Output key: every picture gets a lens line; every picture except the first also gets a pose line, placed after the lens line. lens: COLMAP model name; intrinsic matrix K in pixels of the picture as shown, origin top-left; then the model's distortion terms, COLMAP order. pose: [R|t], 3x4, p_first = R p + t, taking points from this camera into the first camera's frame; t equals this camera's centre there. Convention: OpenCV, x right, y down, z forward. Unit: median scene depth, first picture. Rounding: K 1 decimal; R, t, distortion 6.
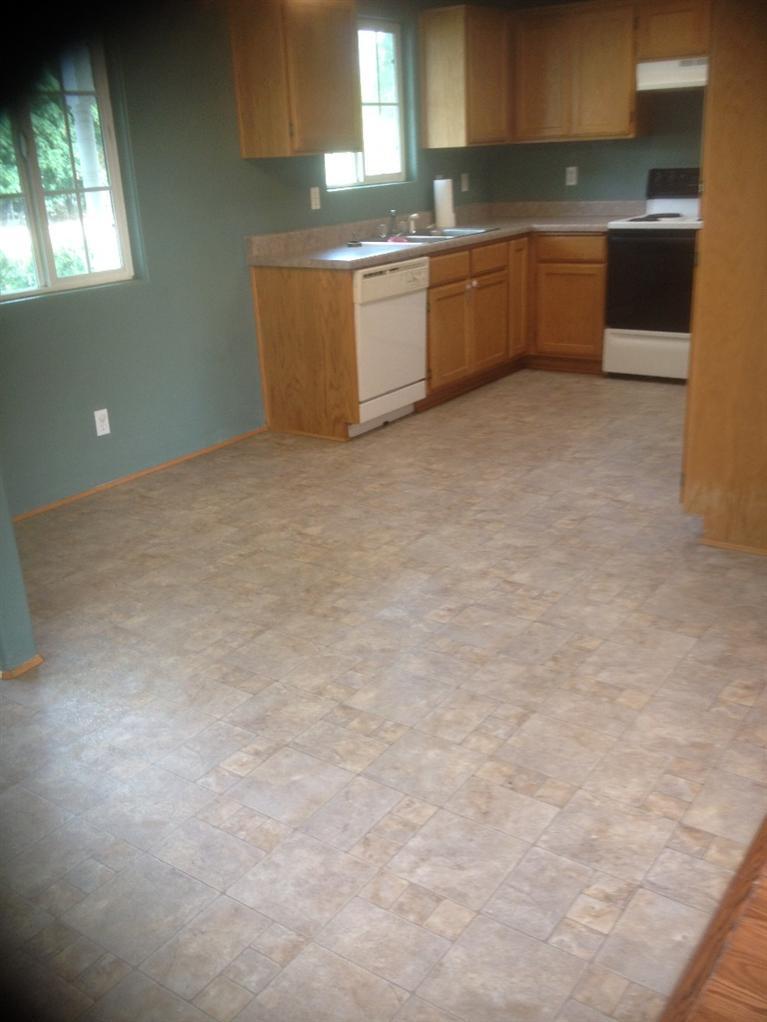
lens RADIAL K [[982.9, 0, 368.7], [0, 982.9, 495.6], [0, 0, 1]] dist [0.181251, -0.355387]
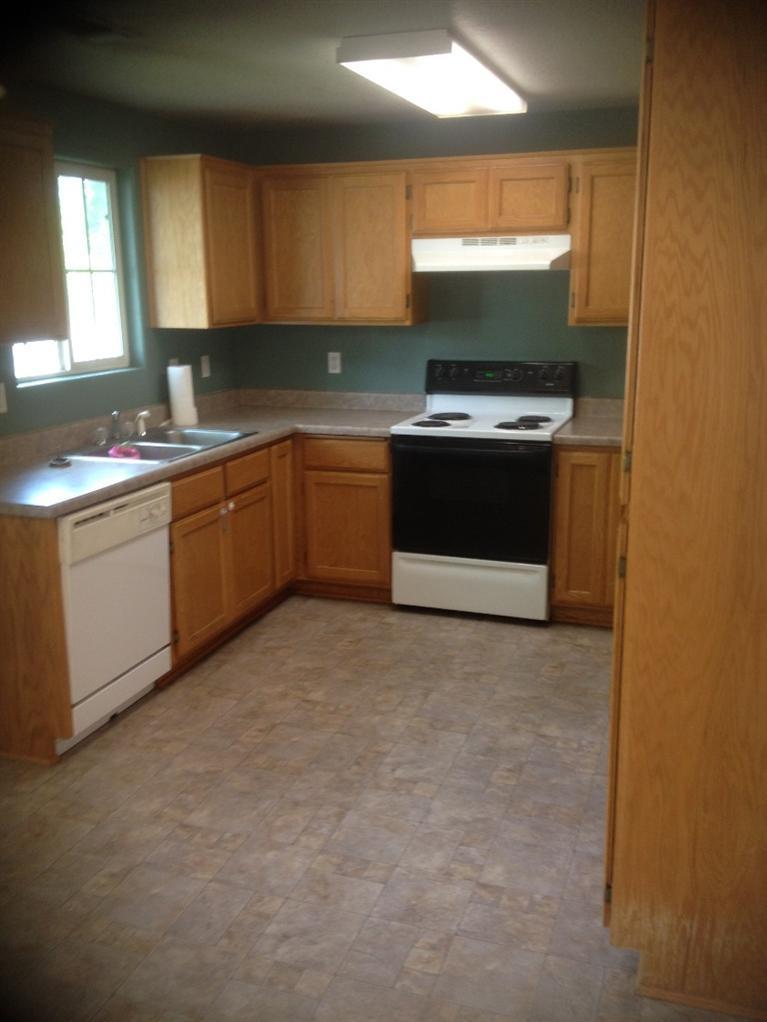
lens RADIAL K [[964.4, 0, 359.6], [0, 964.4, 513.3], [0, 0, 1]] dist [0.099636, -0.005590]
pose [[0.962567, -0.027906, 0.269603, 0.002789], [0.056587, 0.993457, -0.099205, -0.129005], [-0.265070, 0.110747, 0.957848, 0.270472]]
